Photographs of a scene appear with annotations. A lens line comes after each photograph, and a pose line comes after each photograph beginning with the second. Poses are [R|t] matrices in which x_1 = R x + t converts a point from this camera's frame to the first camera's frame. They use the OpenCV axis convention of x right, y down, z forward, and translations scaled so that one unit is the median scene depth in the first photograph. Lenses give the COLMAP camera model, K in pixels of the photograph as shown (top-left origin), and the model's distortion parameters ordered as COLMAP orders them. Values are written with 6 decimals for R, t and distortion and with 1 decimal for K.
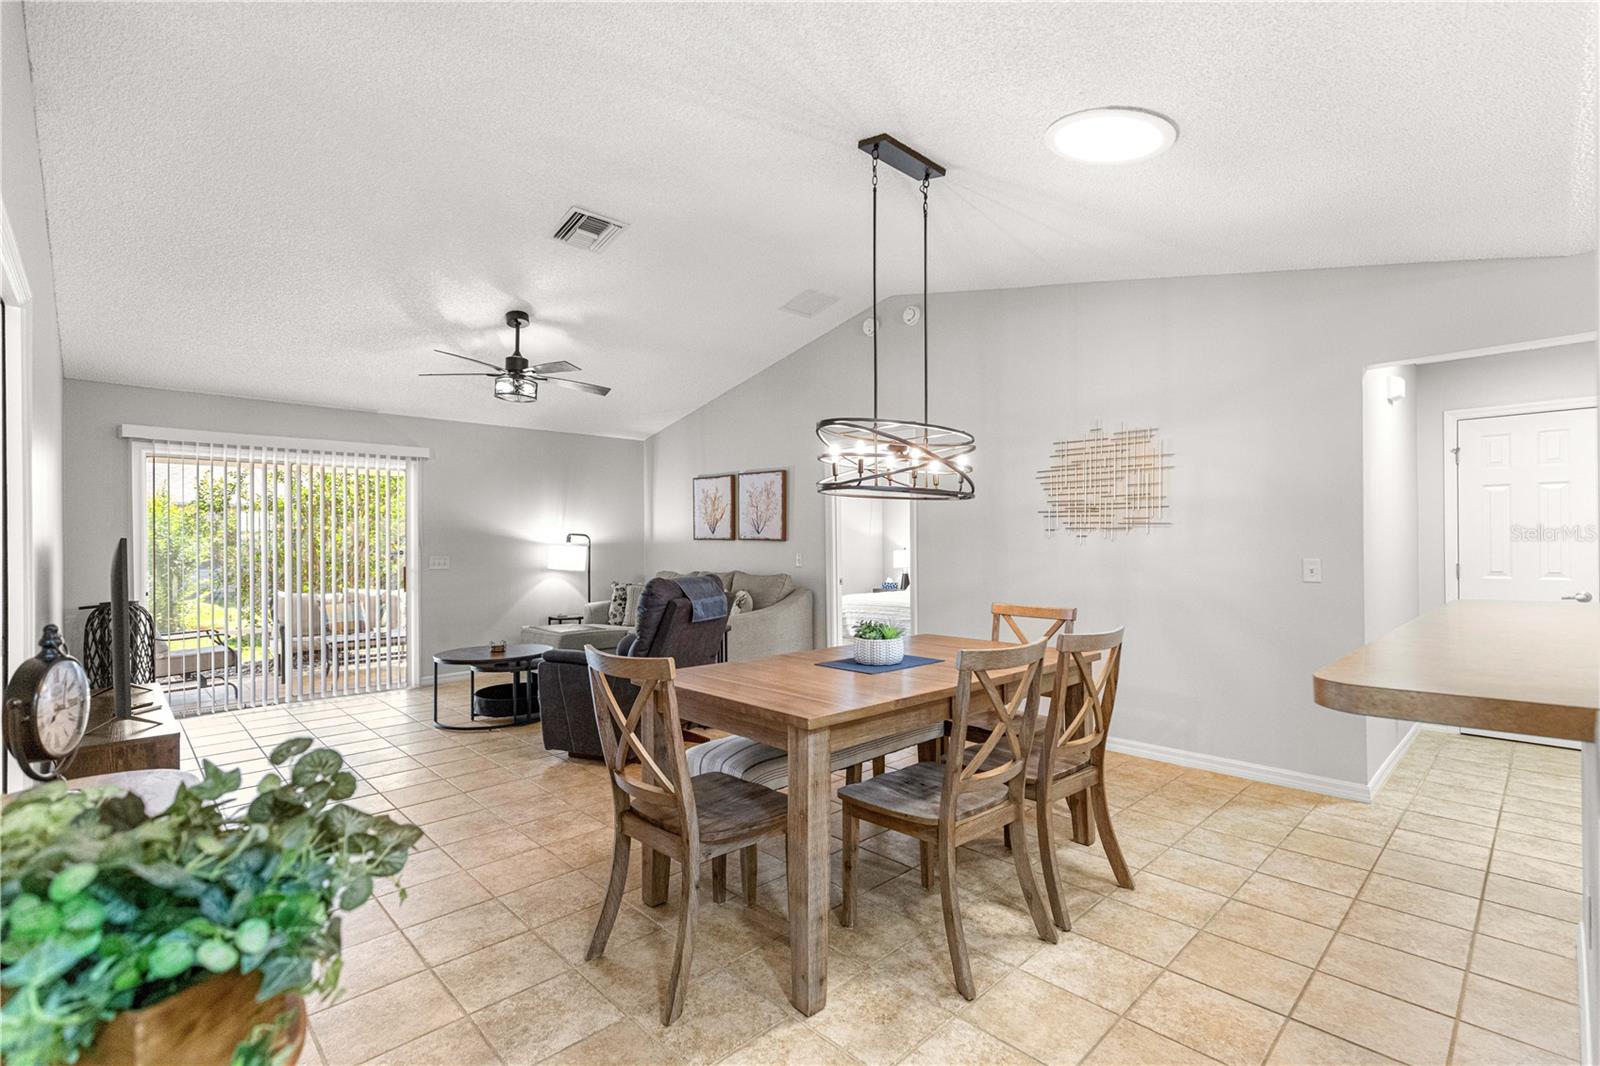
lens RADIAL K [[720.2, 0, 804.9], [0, 720.2, 540.1], [0, 0, 1]] dist [0.004265, 0.000210]
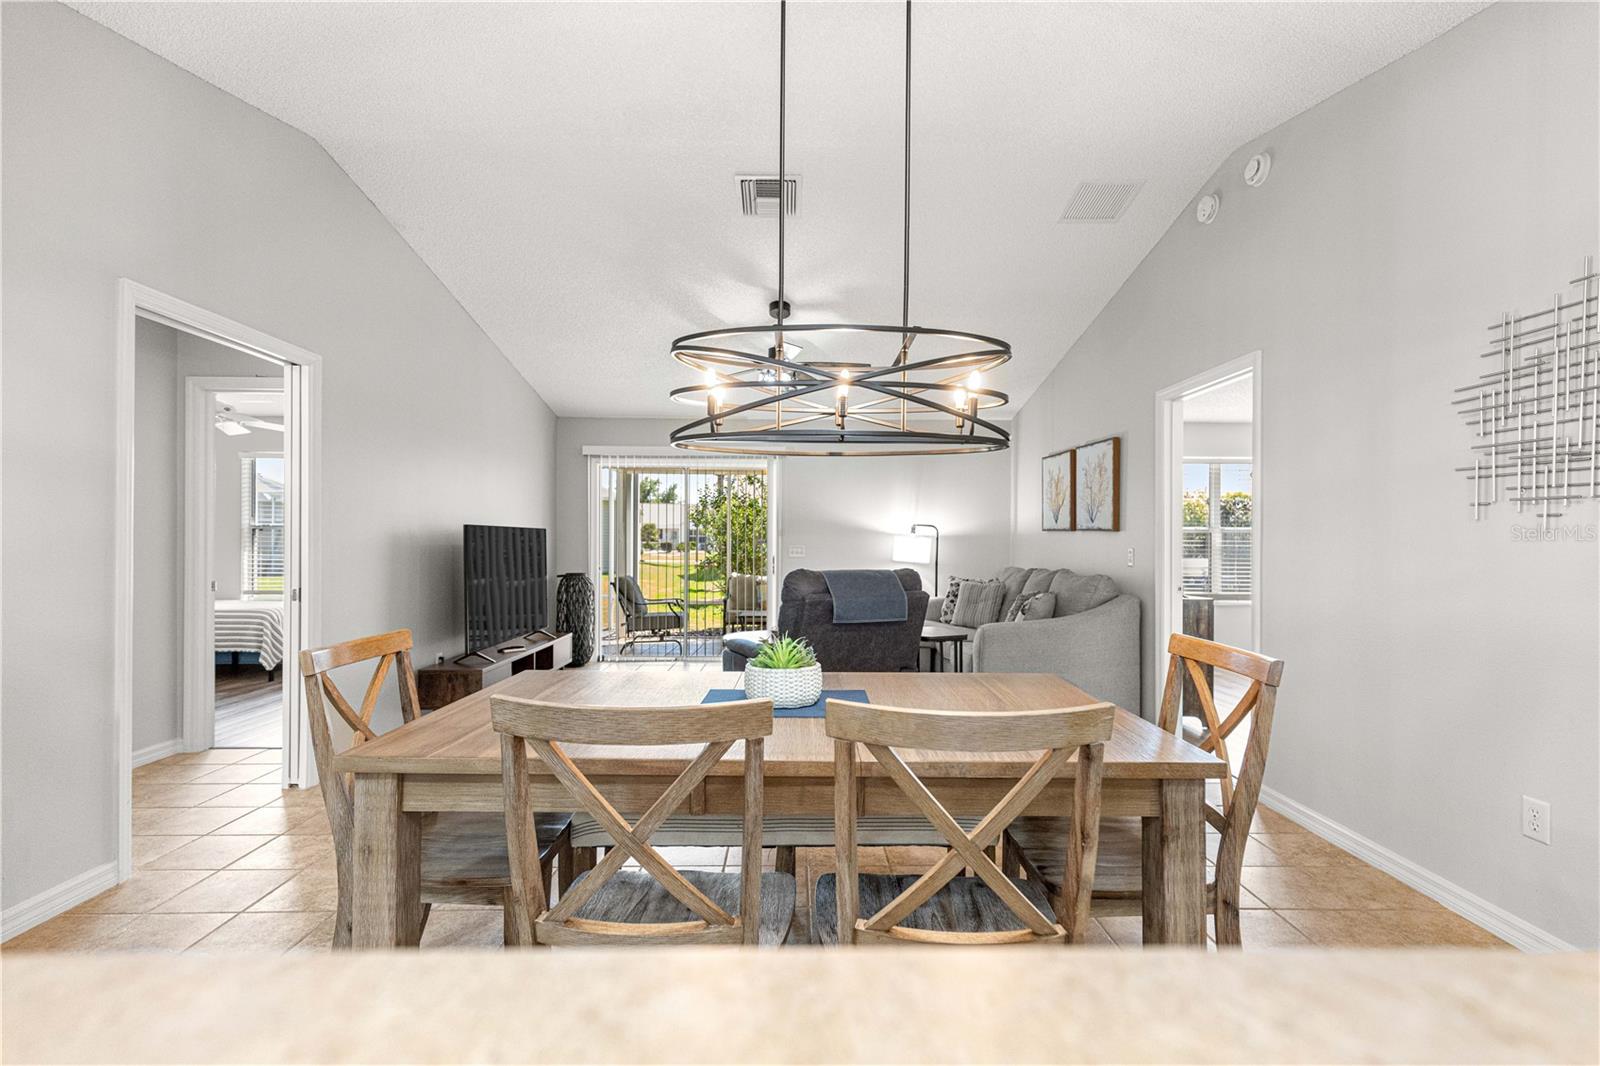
lens RADIAL K [[710.6, 0, 800.1], [0, 710.6, 538.1], [0, 0, 1]] dist [0.003522, -0.000172]
pose [[0.725853, 0.008644, -0.687796, 0.283208], [-0.007426, 0.999961, 0.004730, 0.008301], [0.687810, 0.001674, 0.725889, 0.271682]]
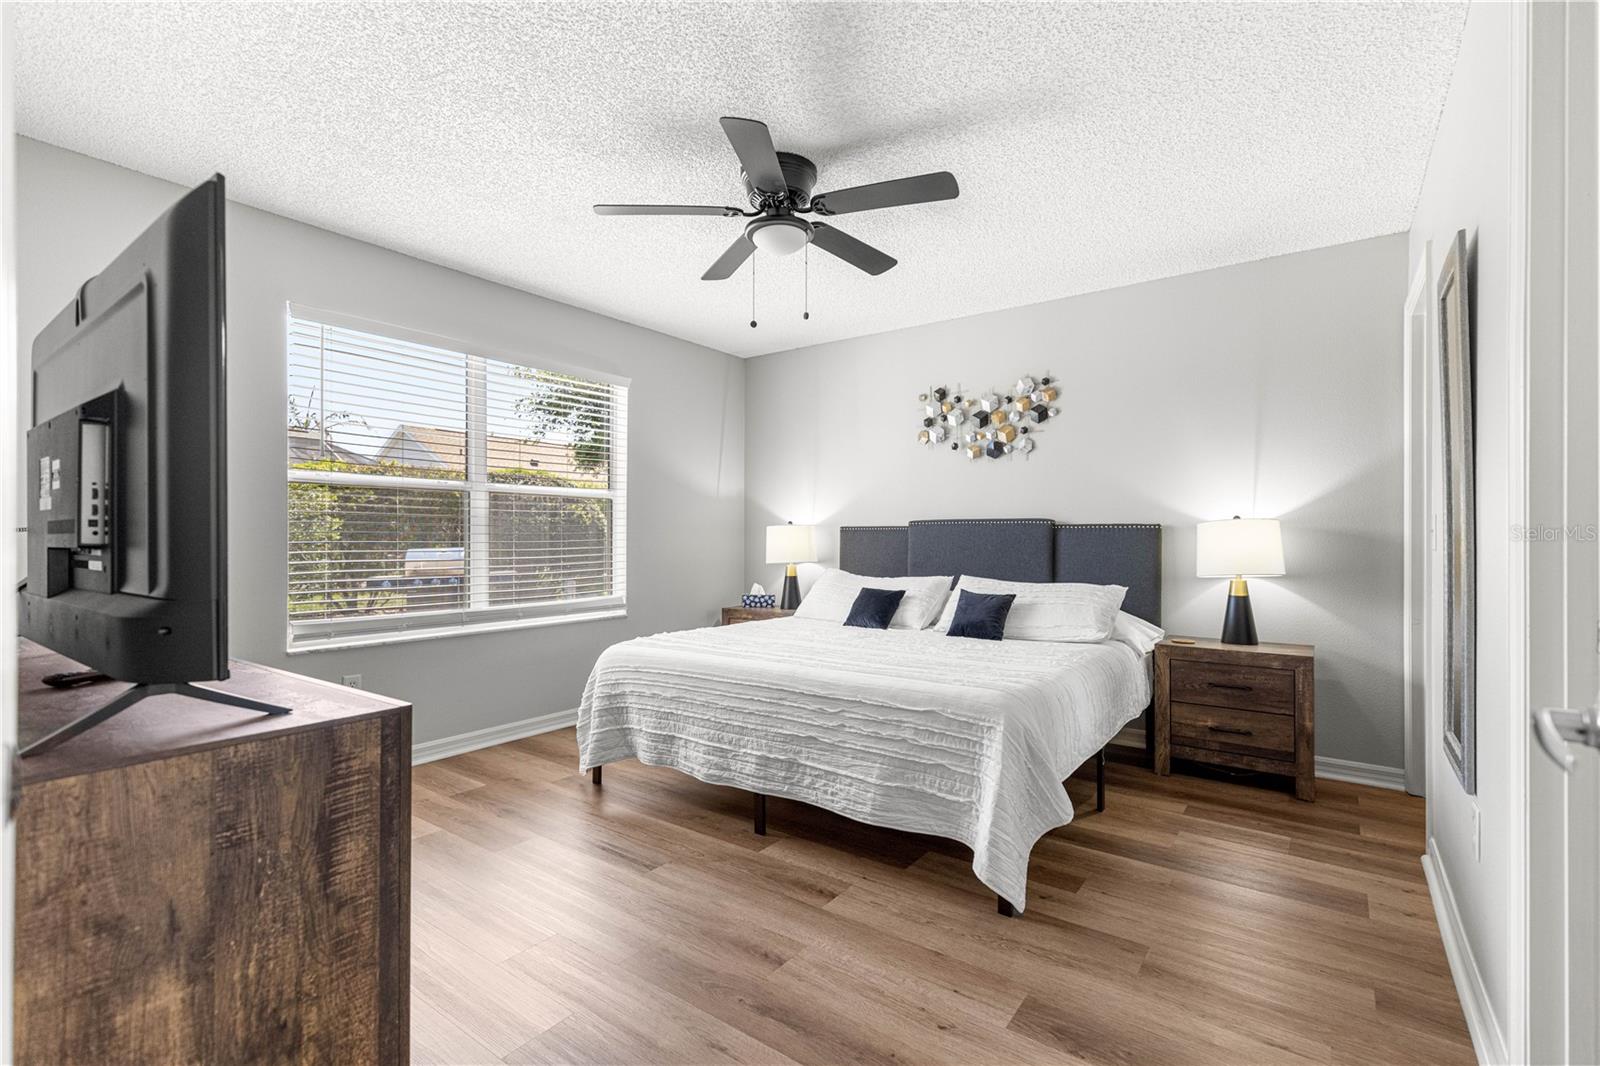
lens RADIAL K [[721.2, 0, 800.0], [0, 721.2, 533.0], [0, 0, 1]] dist [0.005253, 0.000276]
pose [[0.986836, 0.007379, 0.161557, 0.130405], [-0.007535, 0.999972, 0.000349, 0.035236], [-0.161550, -0.001562, 0.986863, 1.011865]]
